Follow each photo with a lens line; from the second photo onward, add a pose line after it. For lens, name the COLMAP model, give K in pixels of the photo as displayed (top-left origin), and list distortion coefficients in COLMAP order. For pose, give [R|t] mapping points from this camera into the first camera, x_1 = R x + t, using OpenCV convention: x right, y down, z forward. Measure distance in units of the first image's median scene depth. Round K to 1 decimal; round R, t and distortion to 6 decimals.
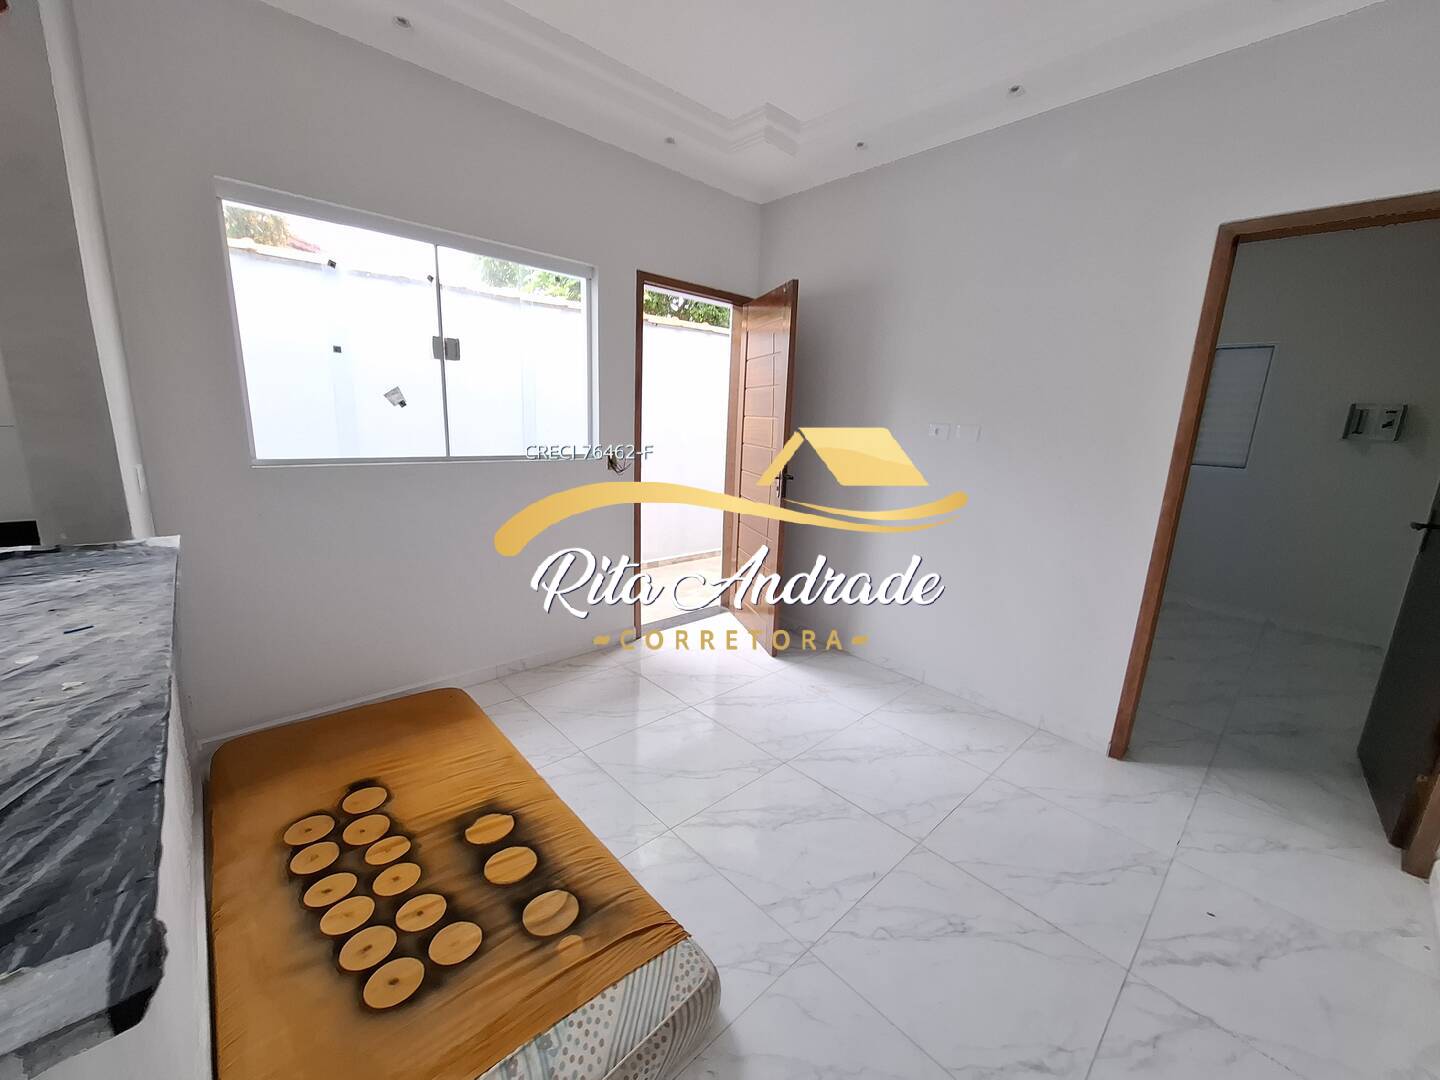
lens RADIAL K [[575.3, 0, 733.5], [0, 575.3, 542.5], [0, 0, 1]] dist [0.000057, -0.000113]
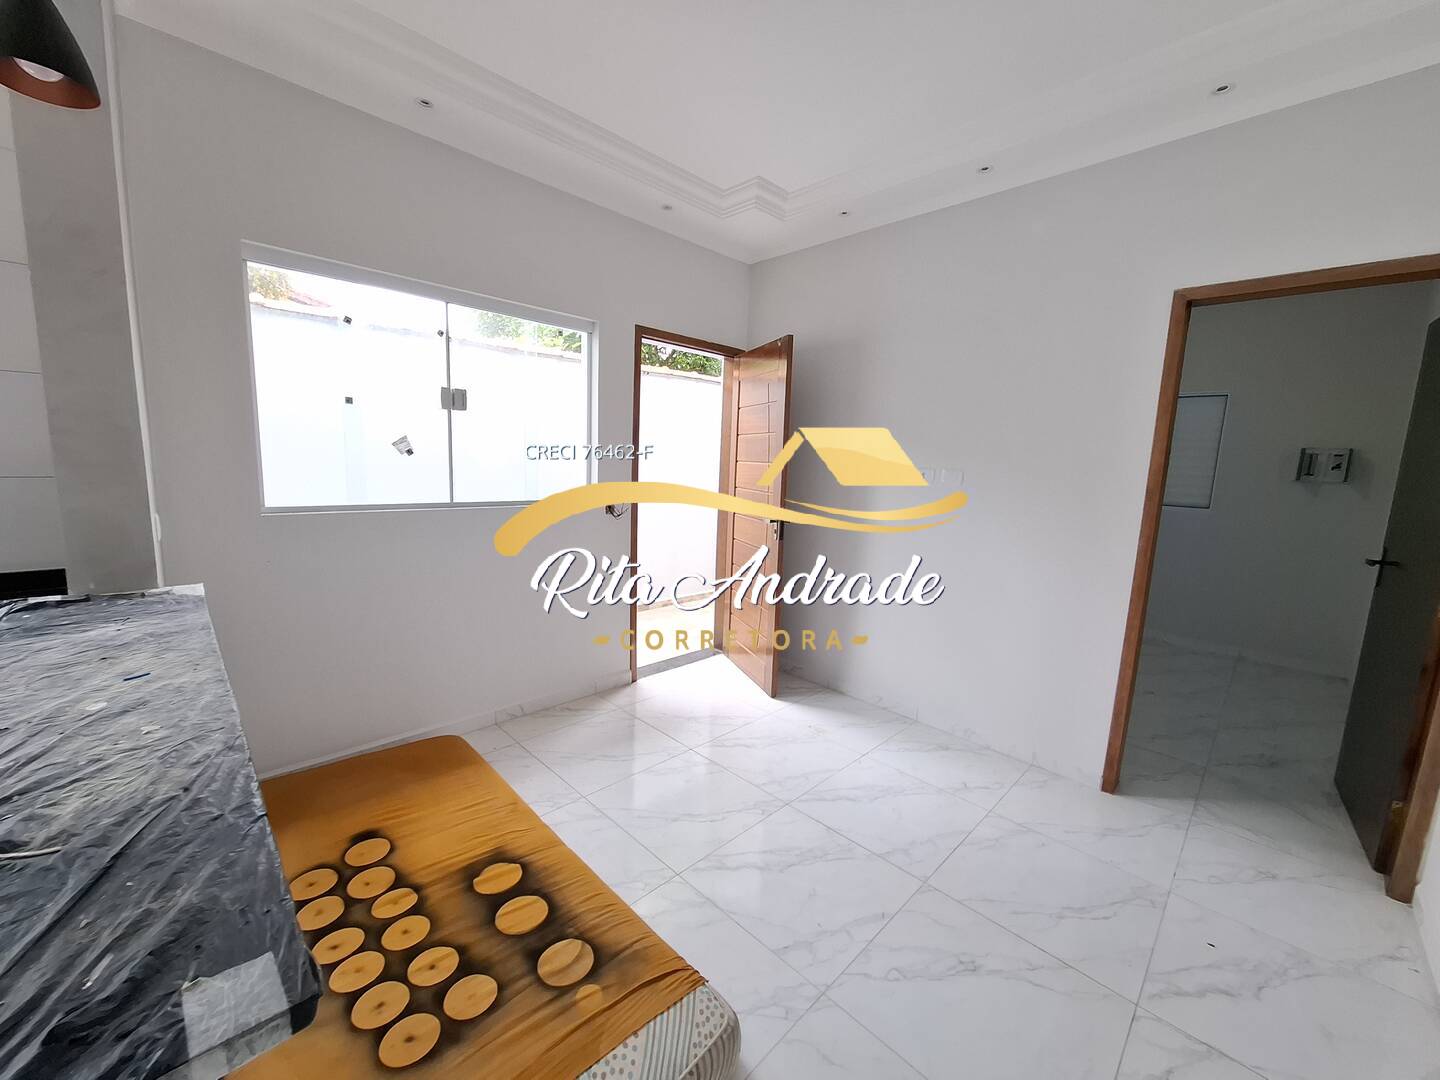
lens RADIAL K [[585.8, 0, 724.2], [0, 585.8, 542.1], [0, 0, 1]] dist [0.001351, -0.000265]
pose [[0.999256, -0.007868, 0.037743, -0.066292], [0.010522, 0.997446, -0.070650, -0.002094], [-0.037091, 0.070994, 0.996787, -0.055738]]
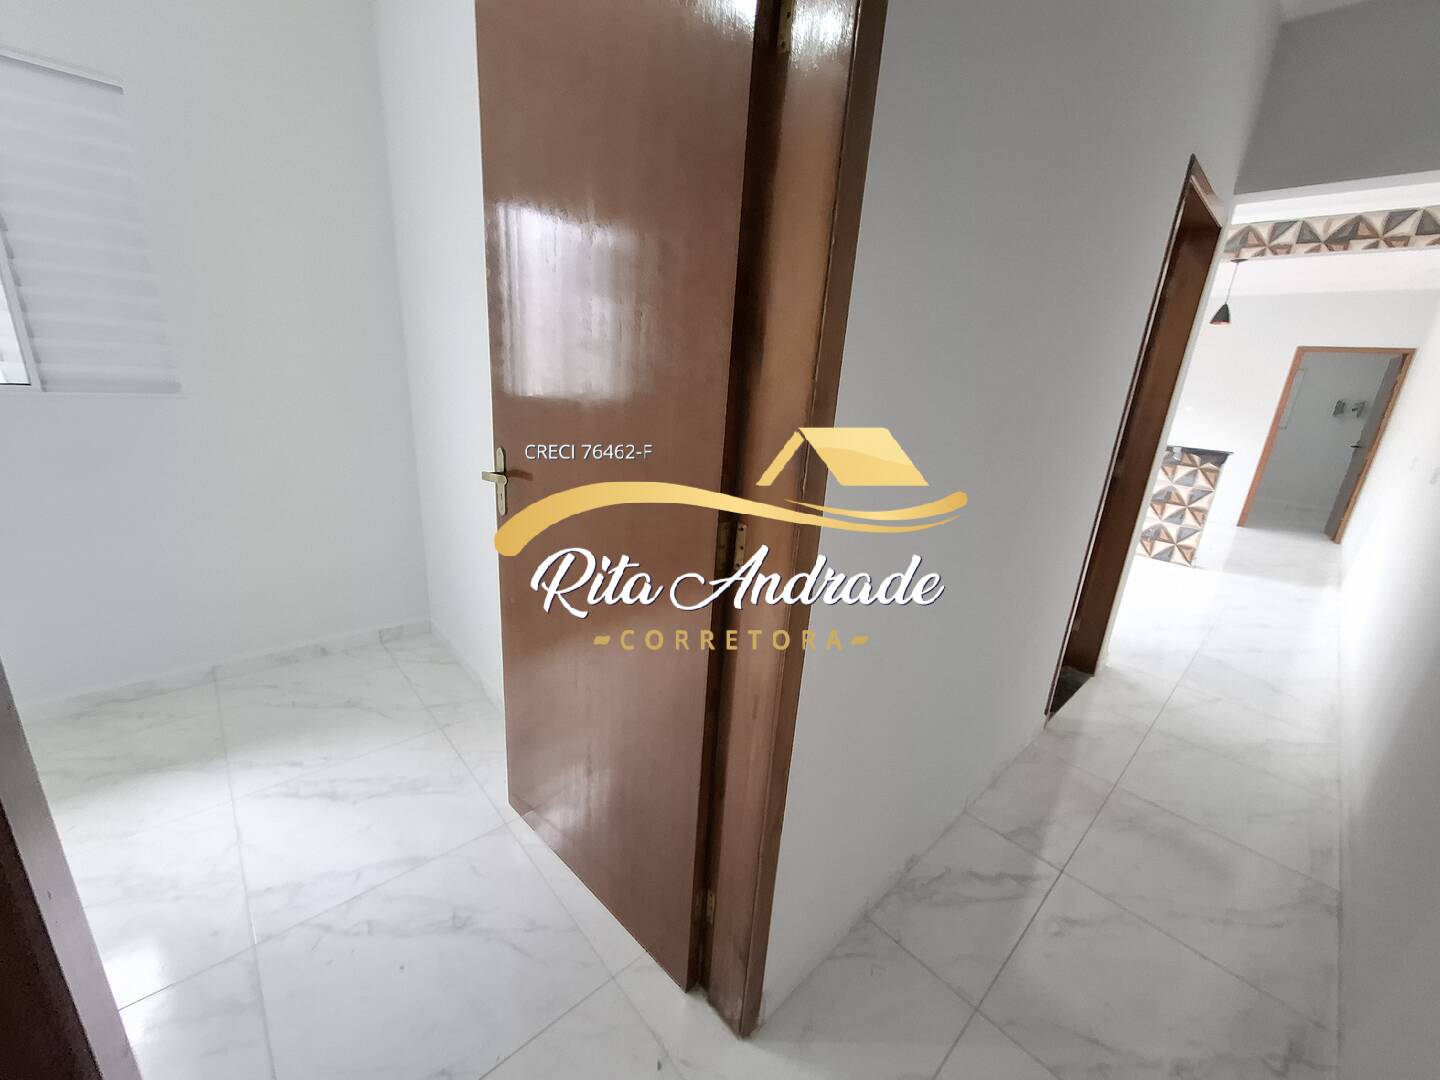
lens RADIAL K [[561.6, 0, 720.0], [0, 561.6, 540.0], [0, 0, 1]] dist [-0.000252, 0.000429]
pose [[0.999497, 0.029125, -0.012528, -2.365903], [-0.028114, 0.996827, 0.074464, 0.379923], [0.014657, -0.074075, 0.997145, -2.305068]]
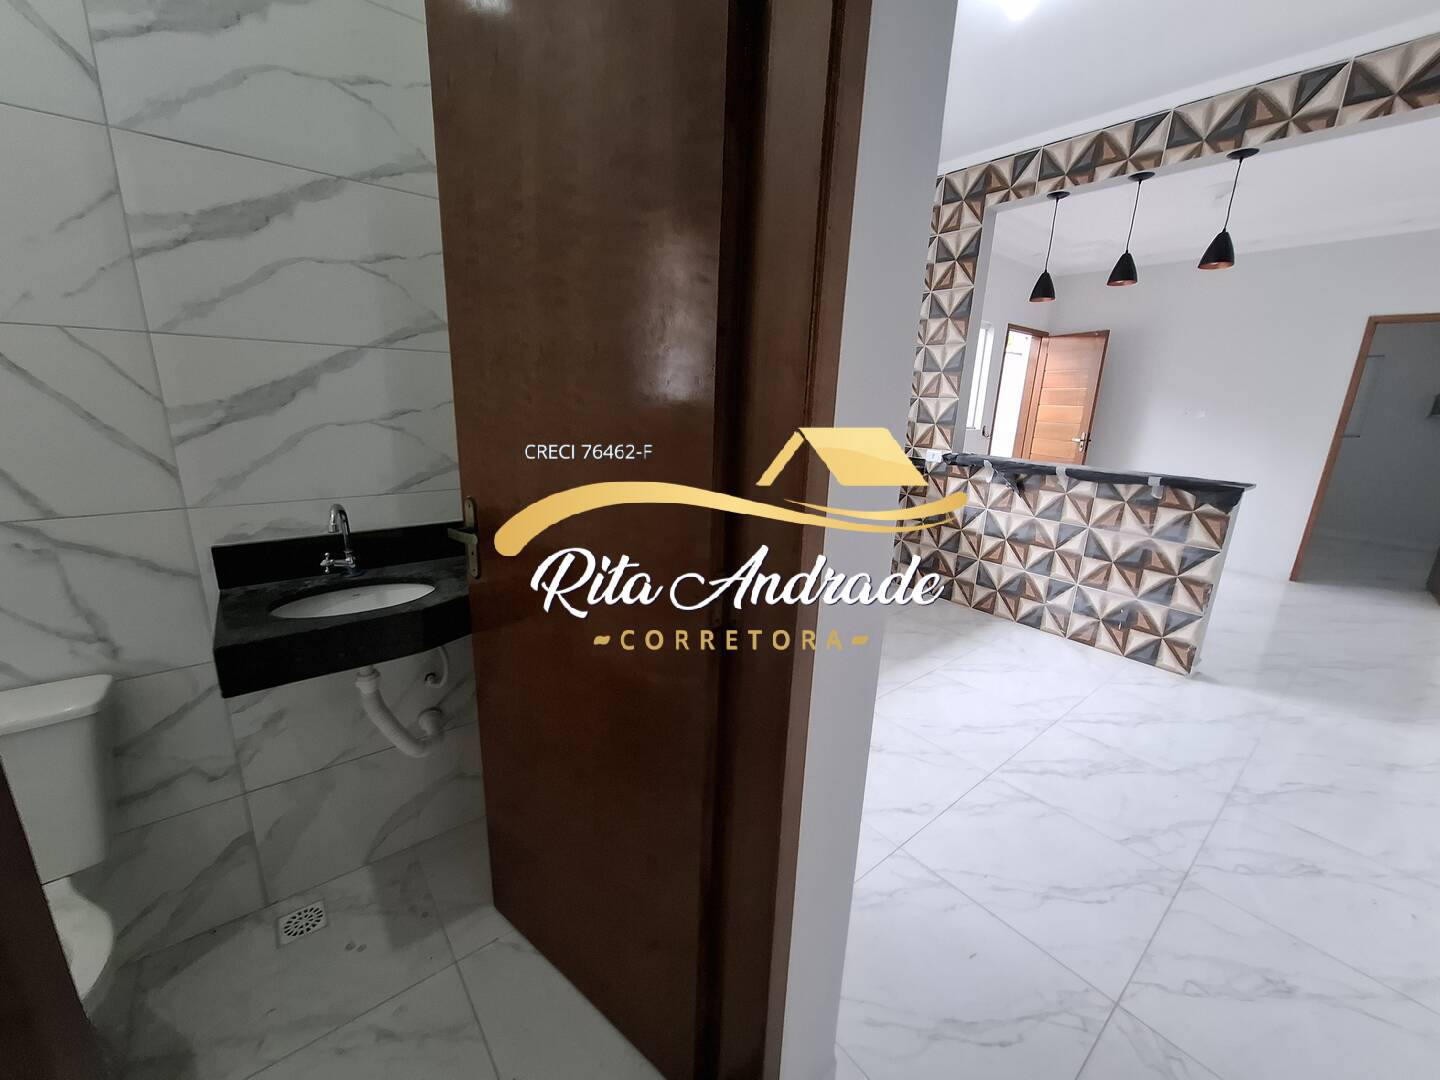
lens RADIAL K [[572.2, 0, 715.6], [0, 572.2, 538.3], [0, 0, 1]] dist [-0.000420, 0.000289]
pose [[0.996521, 0.015124, -0.081960, -1.423695], [-0.011990, 0.999183, 0.038589, 0.217213], [0.082477, -0.037472, 0.995888, -1.380725]]
